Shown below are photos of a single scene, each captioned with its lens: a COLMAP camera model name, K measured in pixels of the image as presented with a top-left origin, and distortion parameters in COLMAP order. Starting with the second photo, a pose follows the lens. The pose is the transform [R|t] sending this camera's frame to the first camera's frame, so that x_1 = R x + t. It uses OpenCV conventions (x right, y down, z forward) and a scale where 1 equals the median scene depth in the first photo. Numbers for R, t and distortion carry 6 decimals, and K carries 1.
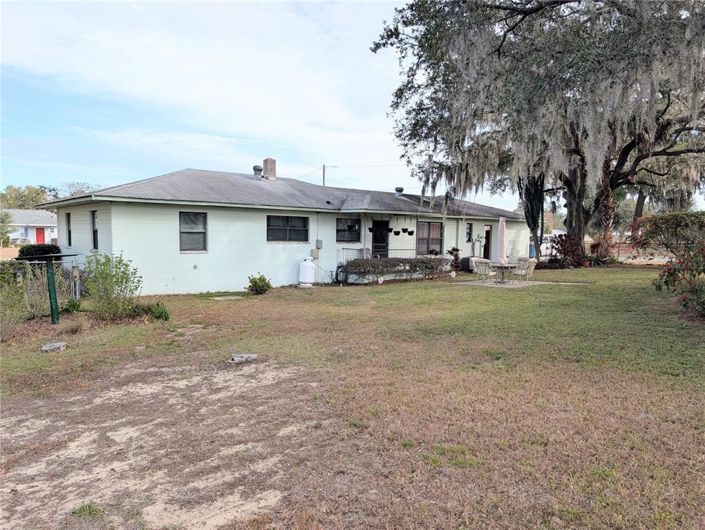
lens RADIAL K [[506.1, 0, 353.6], [0, 506.1, 271.2], [0, 0, 1]] dist [0.011665, -0.013116]
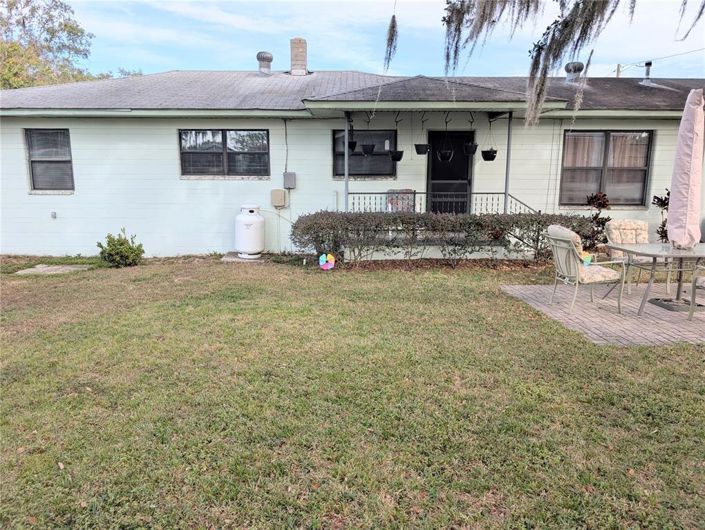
lens RADIAL K [[506.1, 0, 352.7], [0, 506.1, 266.7], [0, 0, 1]] dist [0.011665, -0.013116]
pose [[0.762171, 0.104463, -0.638892, 0.260468], [-0.039048, 0.992516, 0.115700, -0.021580], [0.646197, -0.063235, 0.760546, 0.489800]]
